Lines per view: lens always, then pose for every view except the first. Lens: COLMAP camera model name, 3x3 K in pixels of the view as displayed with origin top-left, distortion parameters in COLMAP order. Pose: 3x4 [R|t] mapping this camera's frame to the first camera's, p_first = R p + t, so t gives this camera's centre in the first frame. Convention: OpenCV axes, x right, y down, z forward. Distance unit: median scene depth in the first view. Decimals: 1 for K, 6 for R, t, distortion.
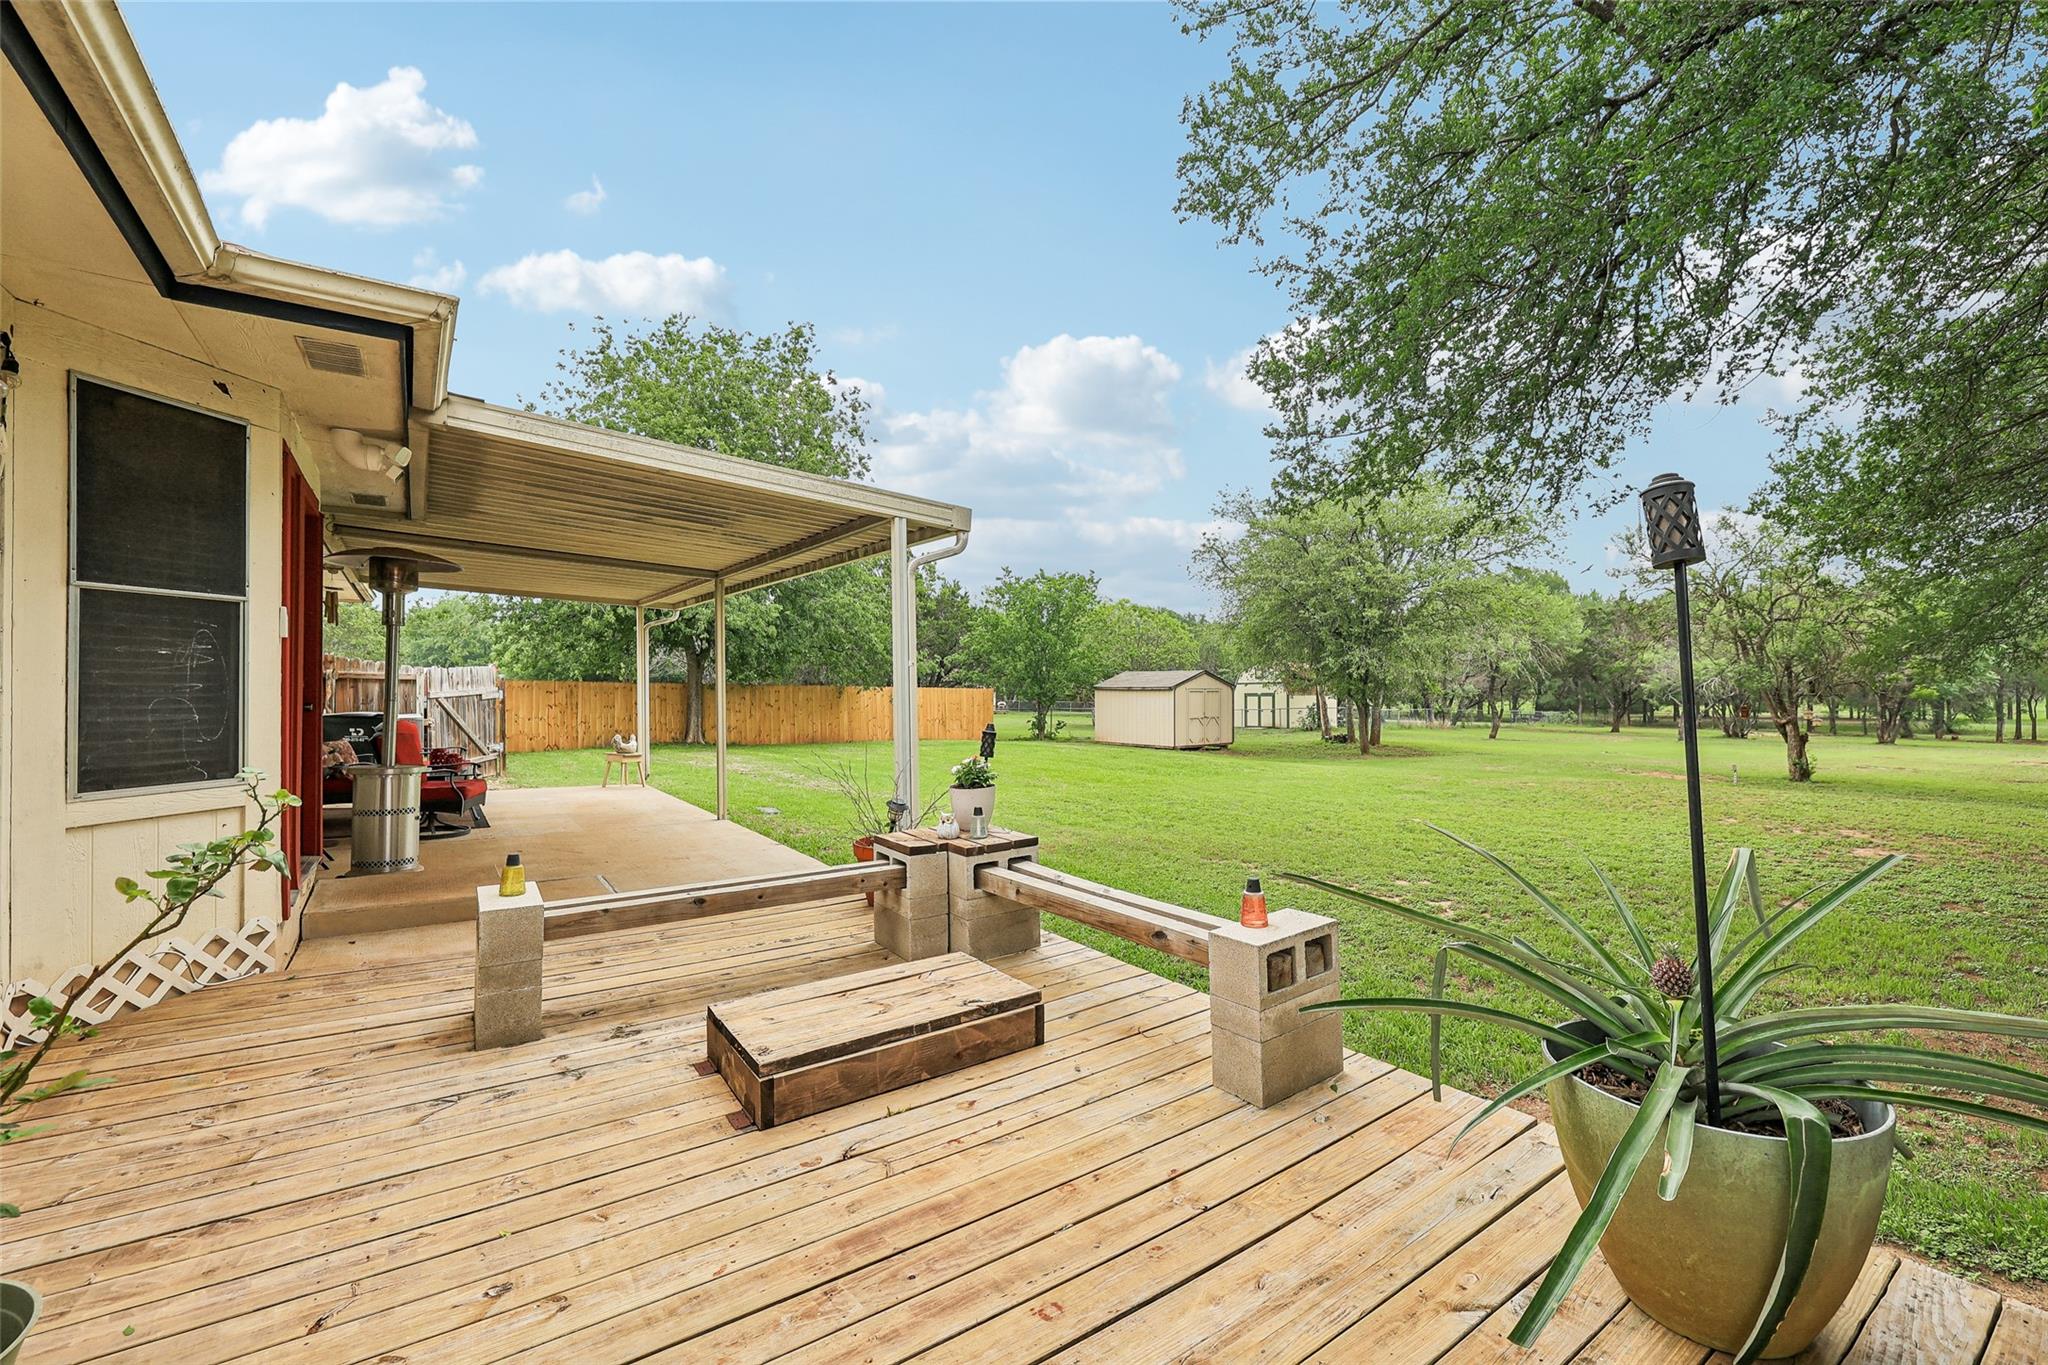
lens RADIAL K [[869.2, 0, 1024.9], [0, 869.2, 679.8], [0, 0, 1]] dist [0.004370, 0.001971]
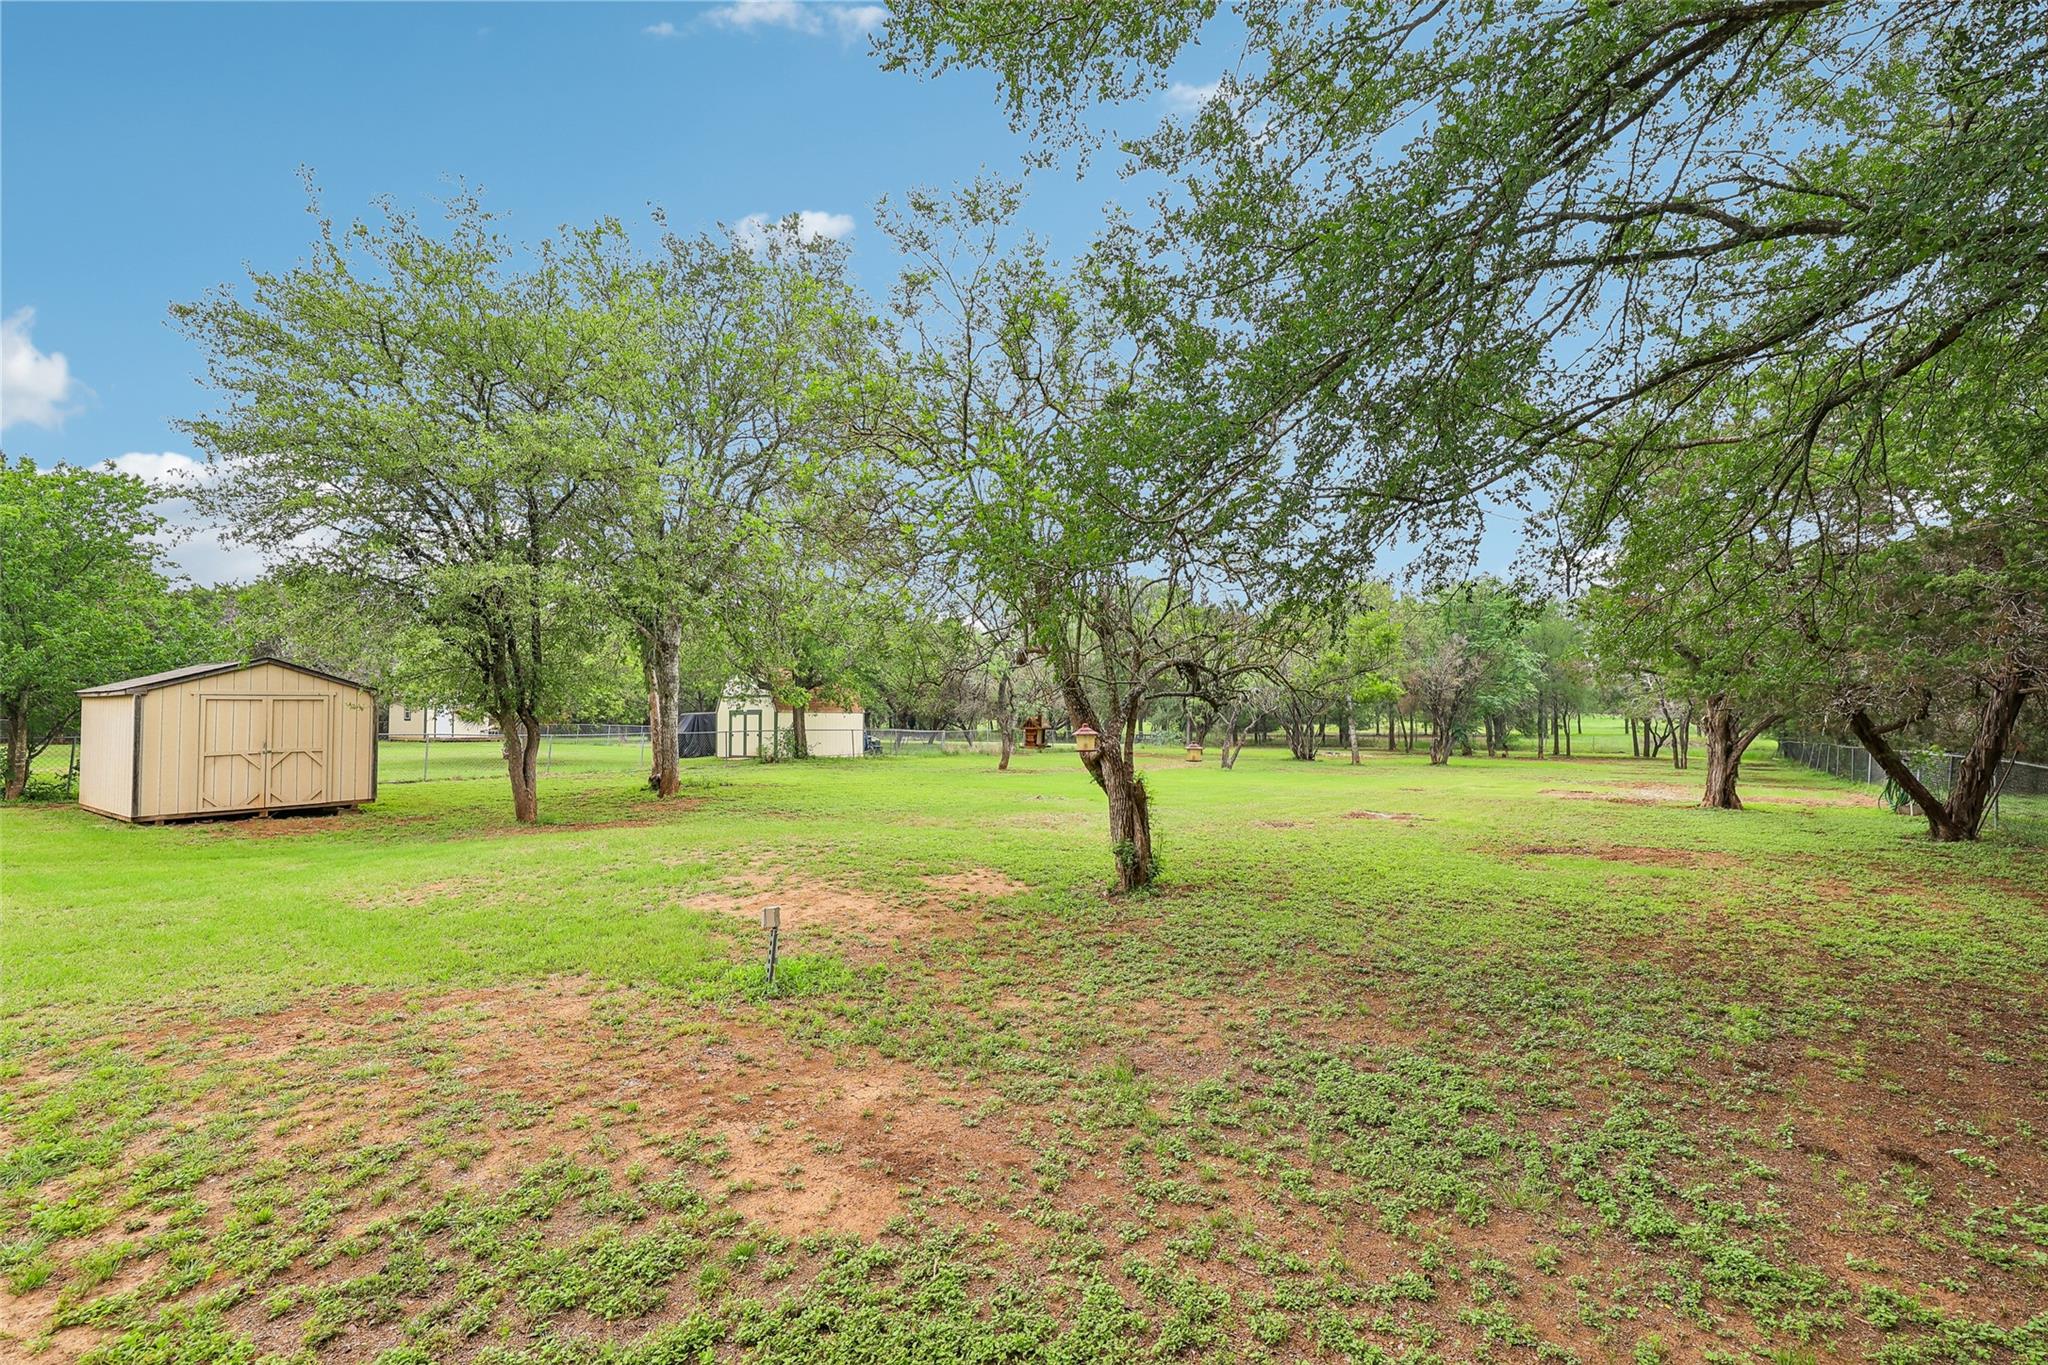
lens RADIAL K [[869.2, 0, 1023.2], [0, 869.2, 692.6], [0, 0, 1]] dist [0.004370, 0.001971]
pose [[0.957746, 0.002969, 0.287601, 0.449803], [0.000360, 0.999934, -0.011522, 0.014502], [-0.287616, 0.011139, 0.957681, 0.379178]]
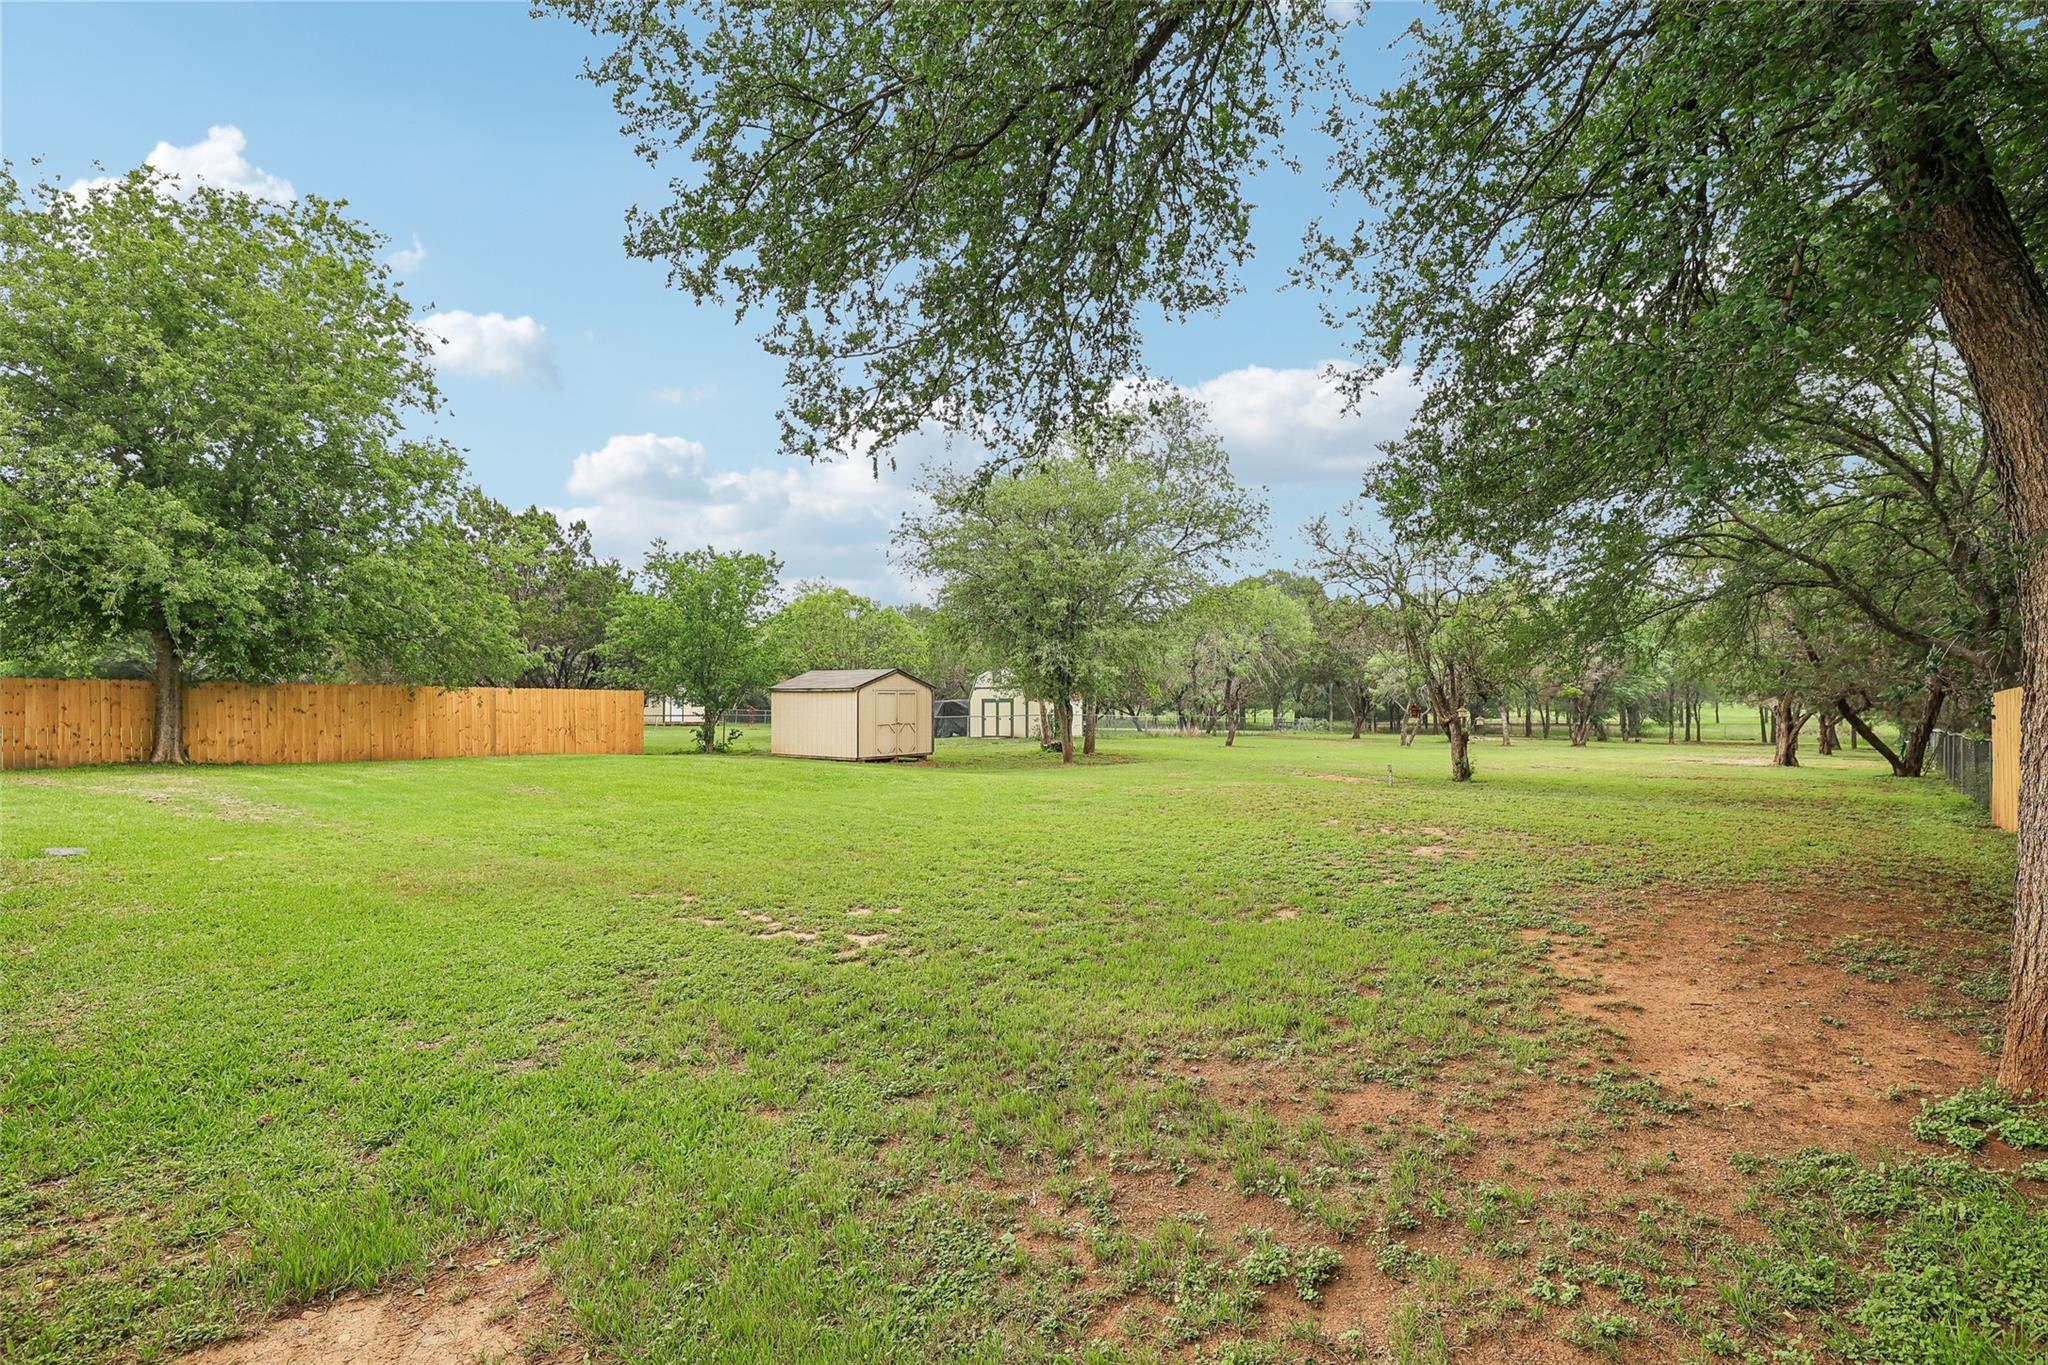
lens RADIAL K [[980.3, 0, 1021.0], [0, 980.3, 685.7], [0, 0, 1]] dist [0.004972, 0.000793]
pose [[0.972766, 0.001894, 0.231784, 0.096094], [-0.001086, 0.999993, -0.003614, 0.008616], [-0.231789, 0.003264, 0.972761, 0.026986]]
